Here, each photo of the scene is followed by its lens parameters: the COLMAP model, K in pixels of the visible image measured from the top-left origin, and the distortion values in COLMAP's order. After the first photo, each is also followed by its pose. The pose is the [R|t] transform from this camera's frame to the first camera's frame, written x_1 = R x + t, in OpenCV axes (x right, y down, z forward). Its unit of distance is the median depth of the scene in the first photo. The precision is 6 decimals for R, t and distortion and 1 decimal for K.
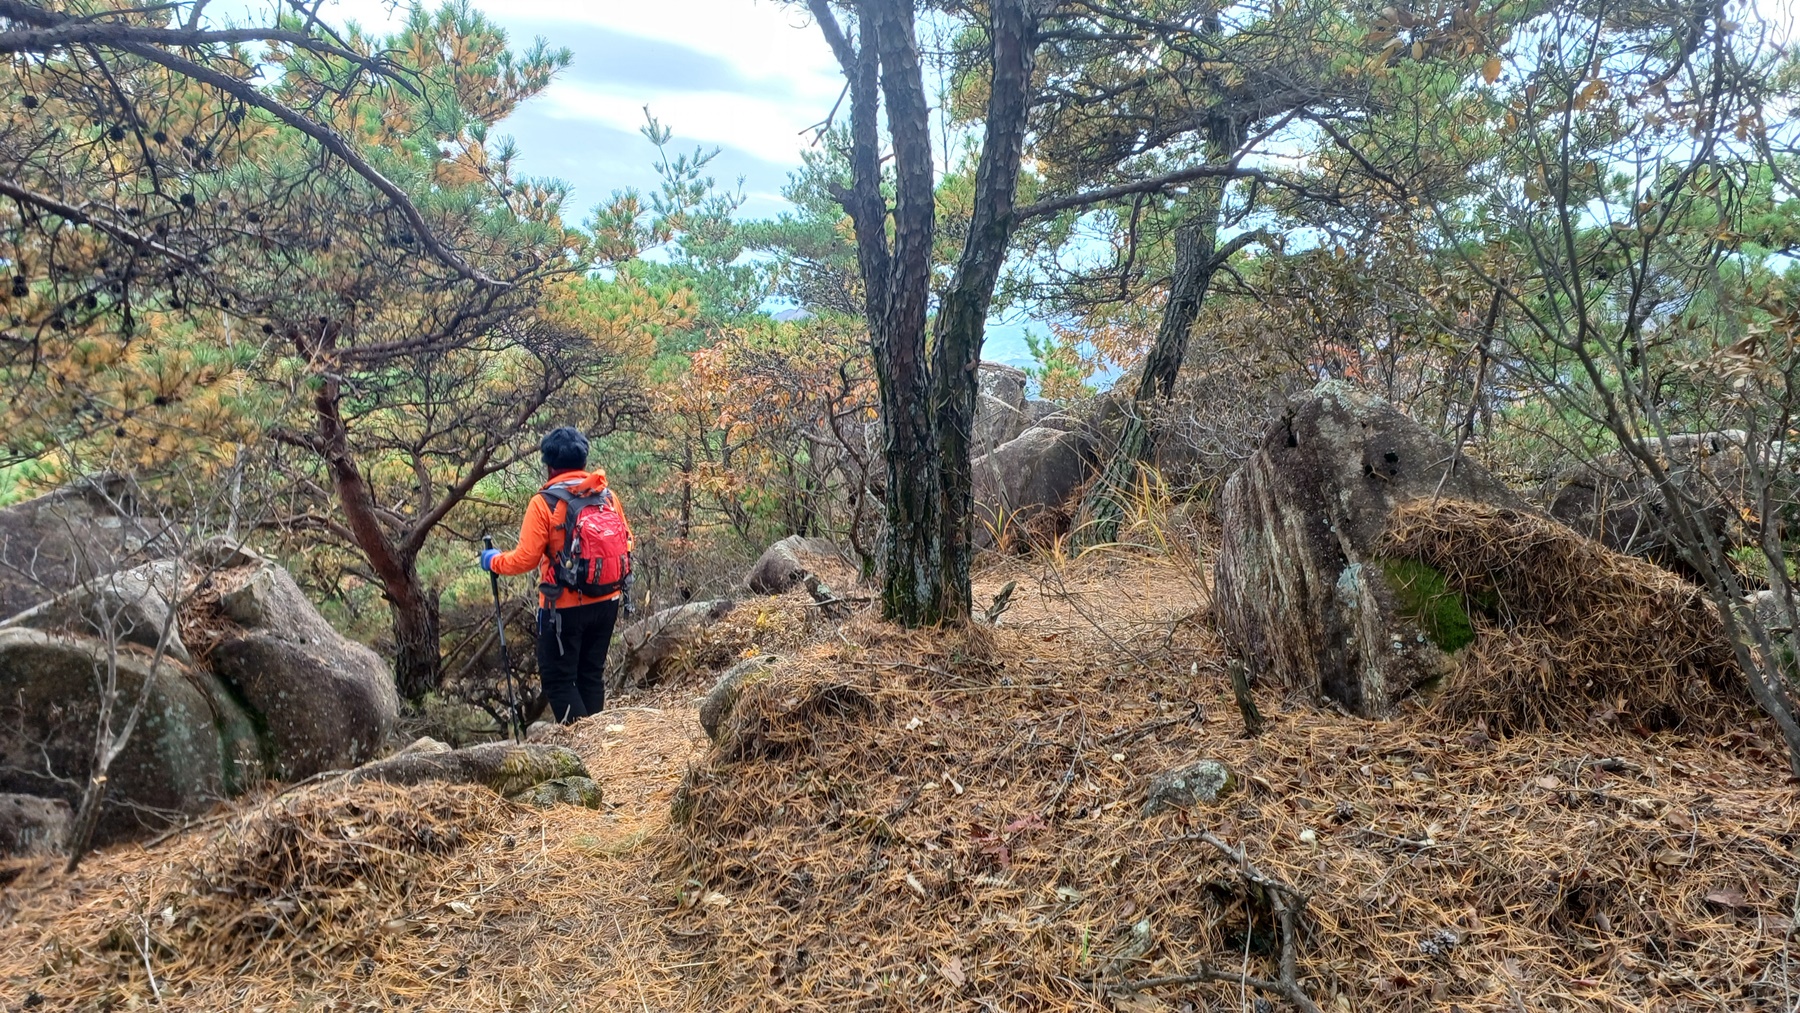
lens RADIAL K [[1193.4, 0, 898.3], [0, 1193.4, 507.8], [0, 0, 1]] dist [0.011642, -0.002311]
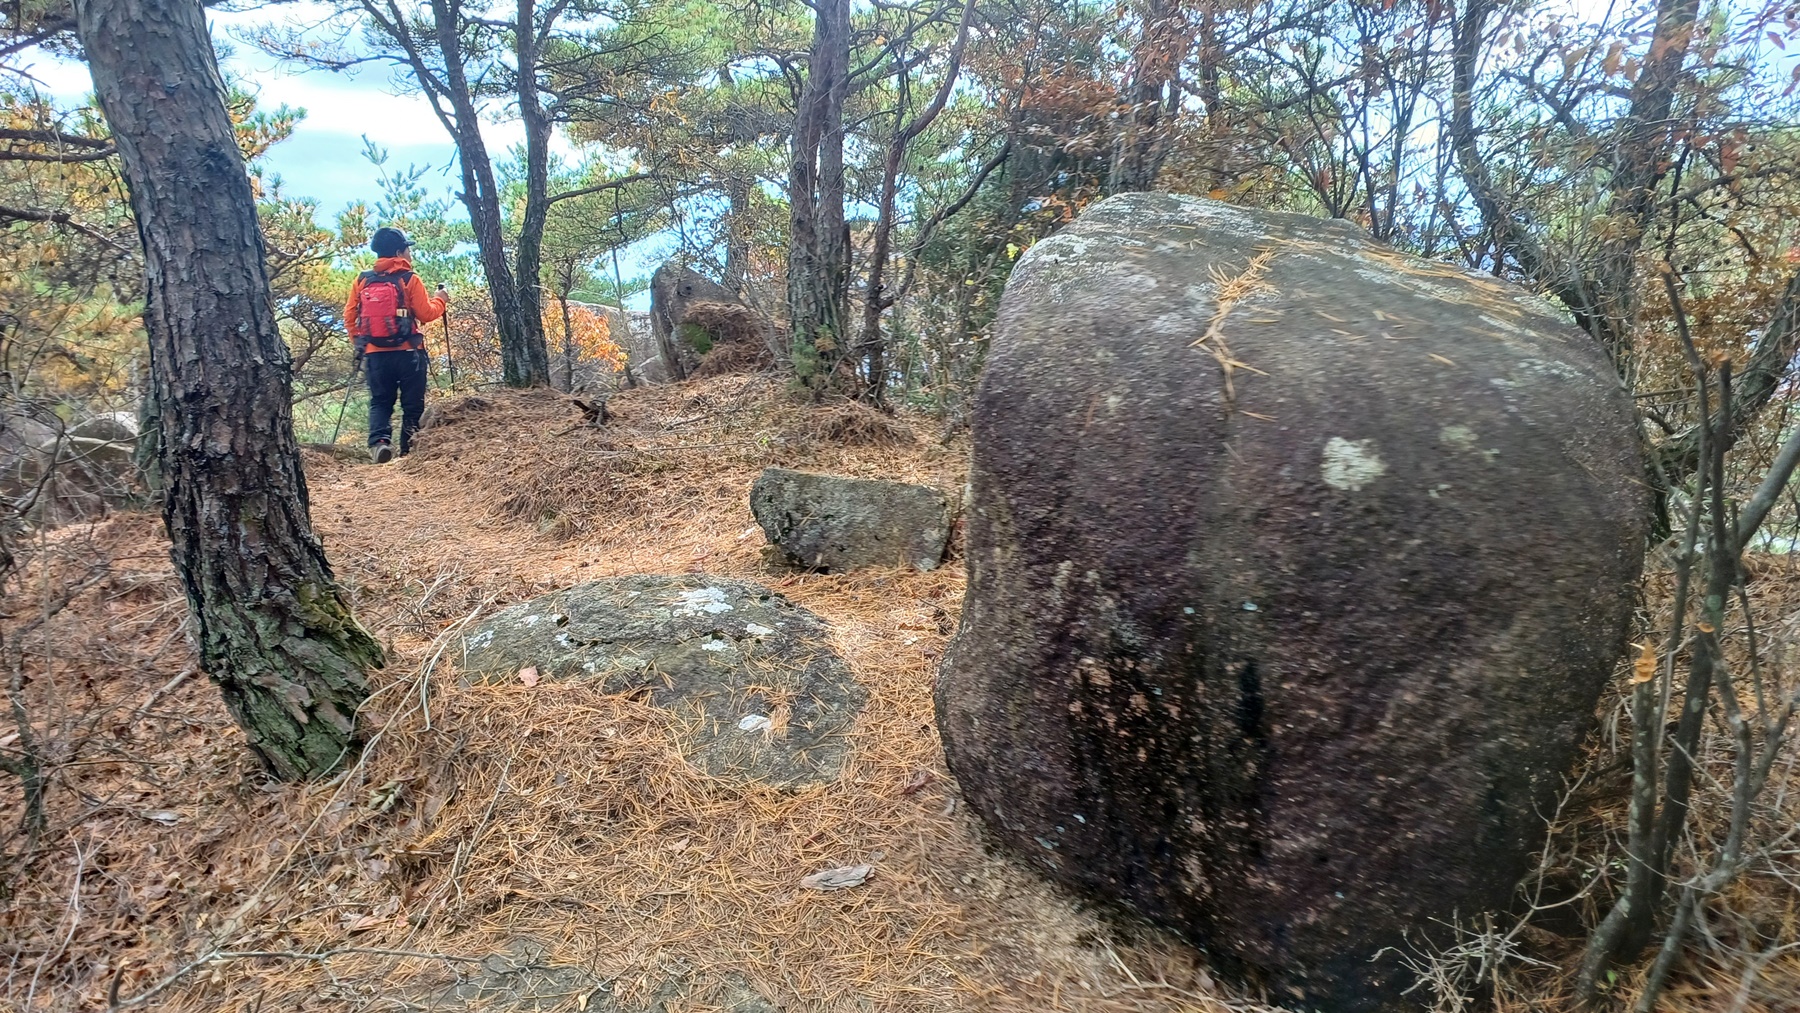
lens RADIAL K [[1193.4, 0, 902.6], [0, 1193.4, 505.1], [0, 0, 1]] dist [0.011642, -0.002311]
pose [[0.977644, -0.105716, 0.181761, 0.131686], [0.104448, 0.994392, 0.016561, 0.163121], [-0.182492, 0.002794, 0.983203, -0.613973]]
